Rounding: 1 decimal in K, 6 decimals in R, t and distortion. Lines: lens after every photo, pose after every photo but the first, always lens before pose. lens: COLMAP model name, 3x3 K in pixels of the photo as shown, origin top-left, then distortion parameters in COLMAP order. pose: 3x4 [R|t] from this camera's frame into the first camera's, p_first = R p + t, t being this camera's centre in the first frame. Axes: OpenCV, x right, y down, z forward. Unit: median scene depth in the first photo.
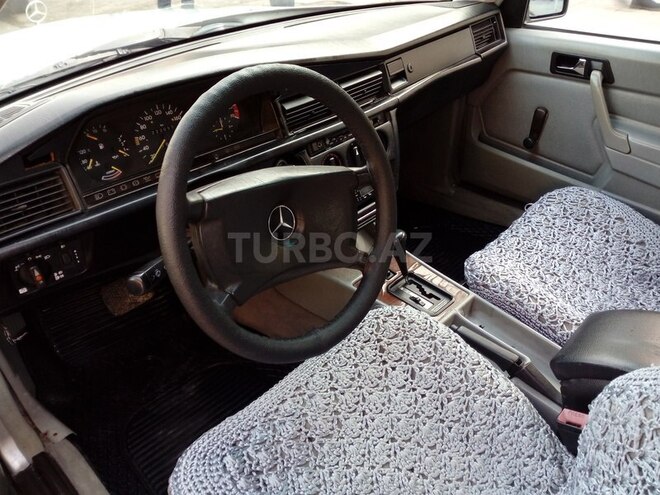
lens RADIAL K [[539.8, 0, 335.7], [0, 539.8, 246.5], [0, 0, 1]] dist [0.071738, -0.120629]
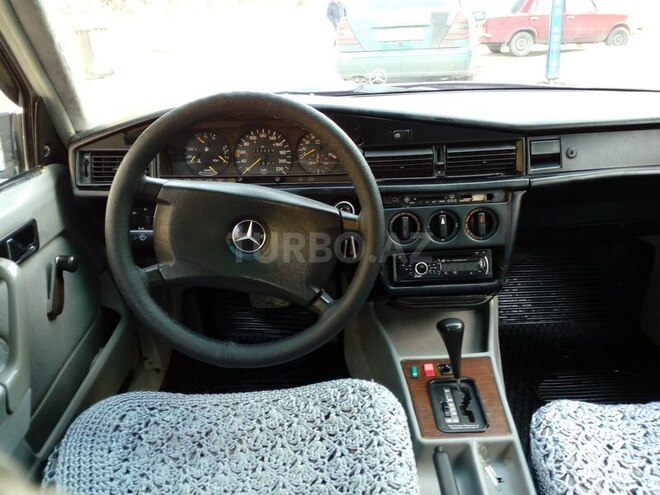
lens RADIAL K [[539.8, 0, 335.7], [0, 539.8, 246.5], [0, 0, 1]] dist [0.071738, -0.120629]
pose [[0.699951, 0.280133, -0.656959, 0.628467], [-0.379945, 0.924951, -0.010402, -0.068563], [0.604740, 0.256889, 0.753855, 0.259488]]
